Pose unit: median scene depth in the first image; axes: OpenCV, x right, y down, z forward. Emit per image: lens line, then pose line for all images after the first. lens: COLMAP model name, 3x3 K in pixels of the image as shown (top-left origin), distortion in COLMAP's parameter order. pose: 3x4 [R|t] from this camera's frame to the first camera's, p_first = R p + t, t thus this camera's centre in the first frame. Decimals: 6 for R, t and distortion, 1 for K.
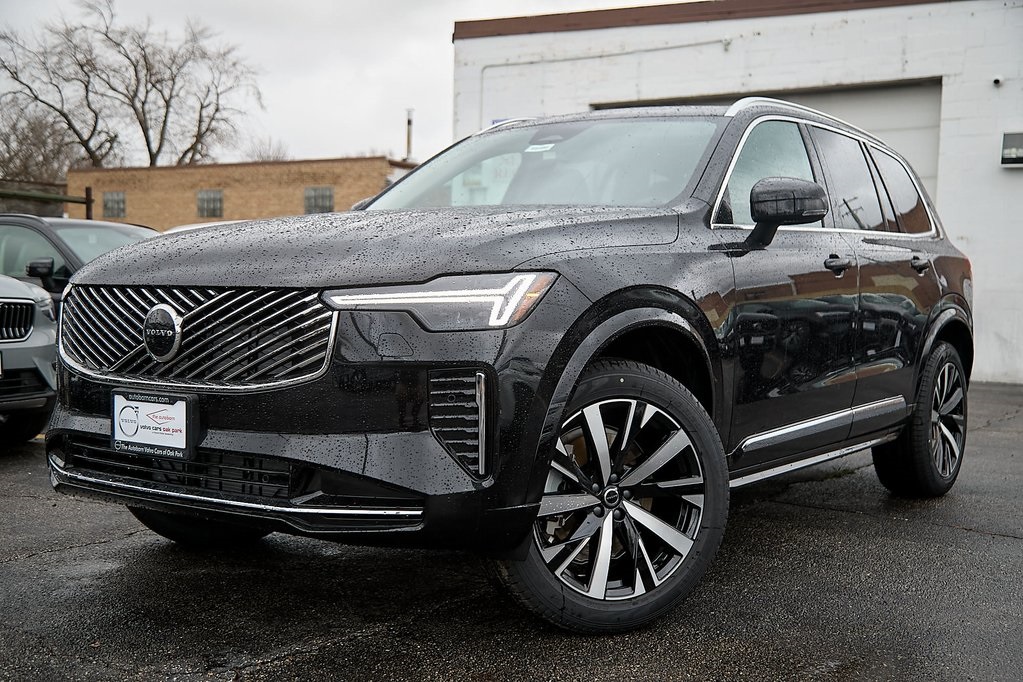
lens RADIAL K [[1162.7, 0, 515.0], [0, 1162.7, 341.3], [0, 0, 1]] dist [0.071609, 0.017457]
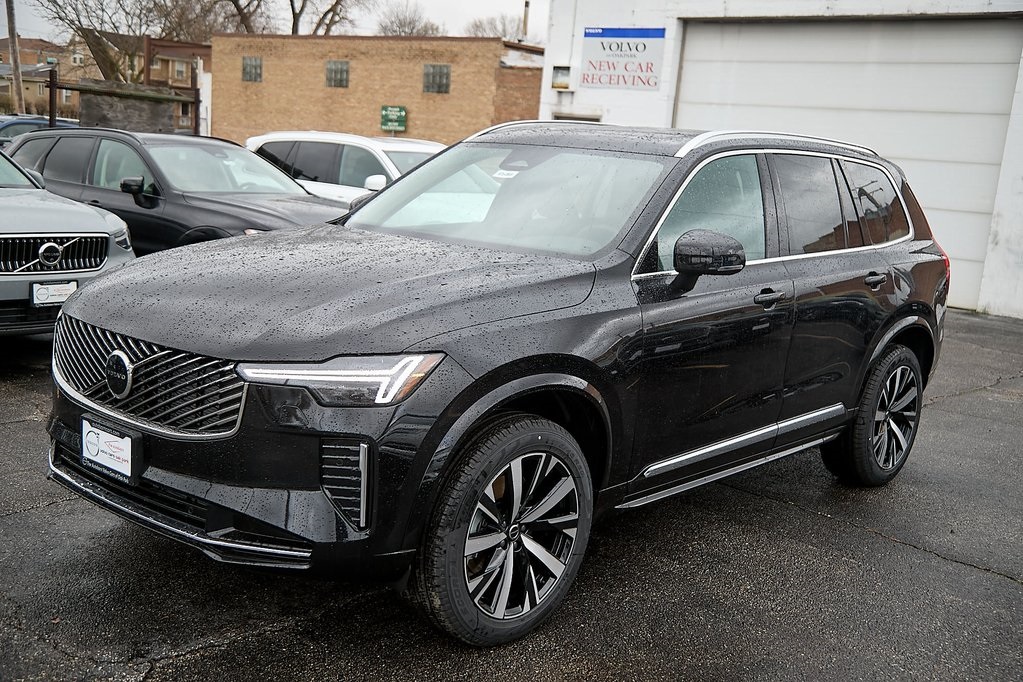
lens RADIAL K [[1093.2, 0, 518.4], [0, 1093.2, 346.2], [0, 0, 1]] dist [0.038410, 0.134171]
pose [[0.993333, 0.072465, -0.089662, 0.192851], [-0.060561, 0.989790, 0.129024, -0.197188], [0.098096, -0.122734, 0.987580, -0.061348]]
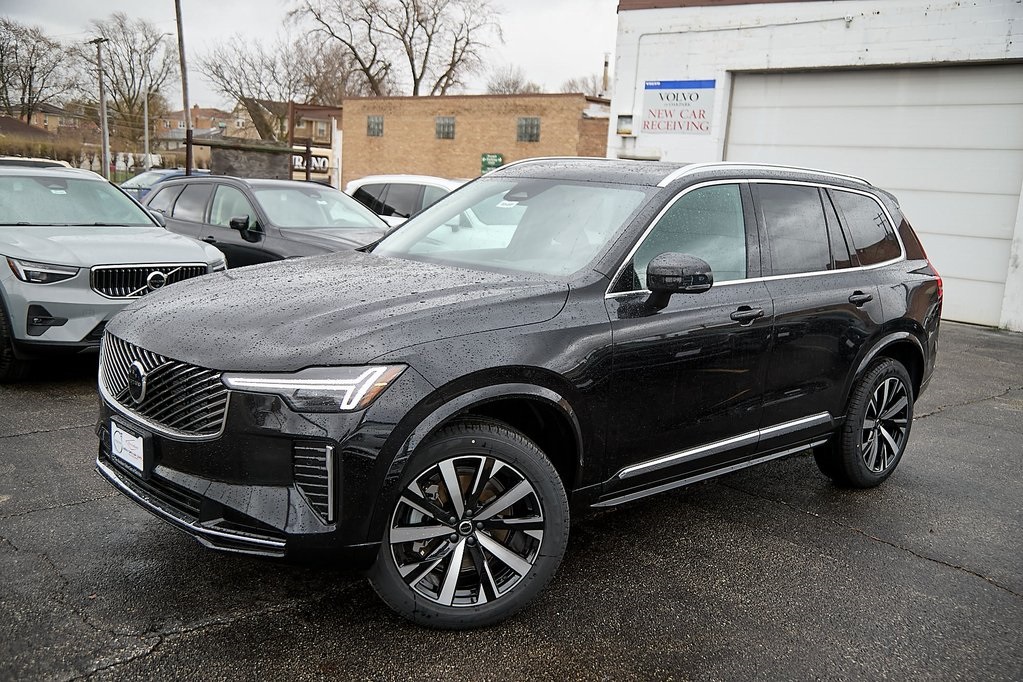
lens RADIAL K [[947.7, 0, 516.0], [0, 947.7, 338.6], [0, 0, 1]] dist [-0.008320, 0.104410]
pose [[0.980067, 0.069045, -0.186284, 0.321803], [-0.048591, 0.992495, 0.112218, -0.195792], [0.192634, -0.100930, 0.976066, 0.012338]]
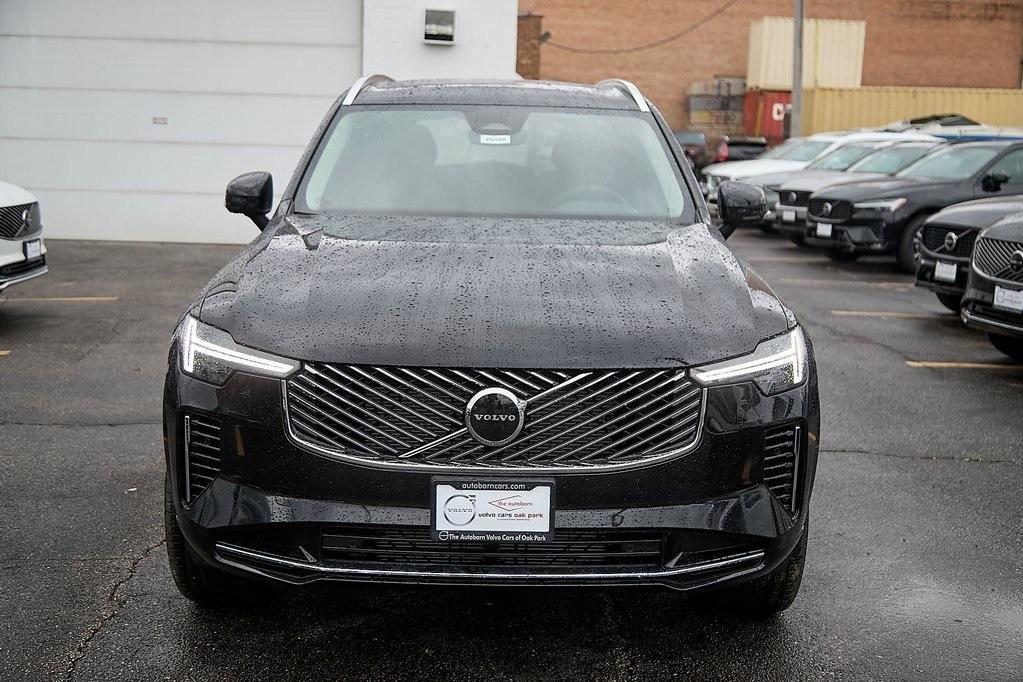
lens RADIAL K [[1257.2, 0, 511.5], [0, 1257.2, 341.0], [0, 0, 1]] dist [-0.011843, -0.012717]
pose [[0.817442, -0.096524, 0.567867, -0.840426], [0.017539, 0.989574, 0.142957, -0.209287], [-0.575745, -0.106899, 0.810611, 0.150171]]
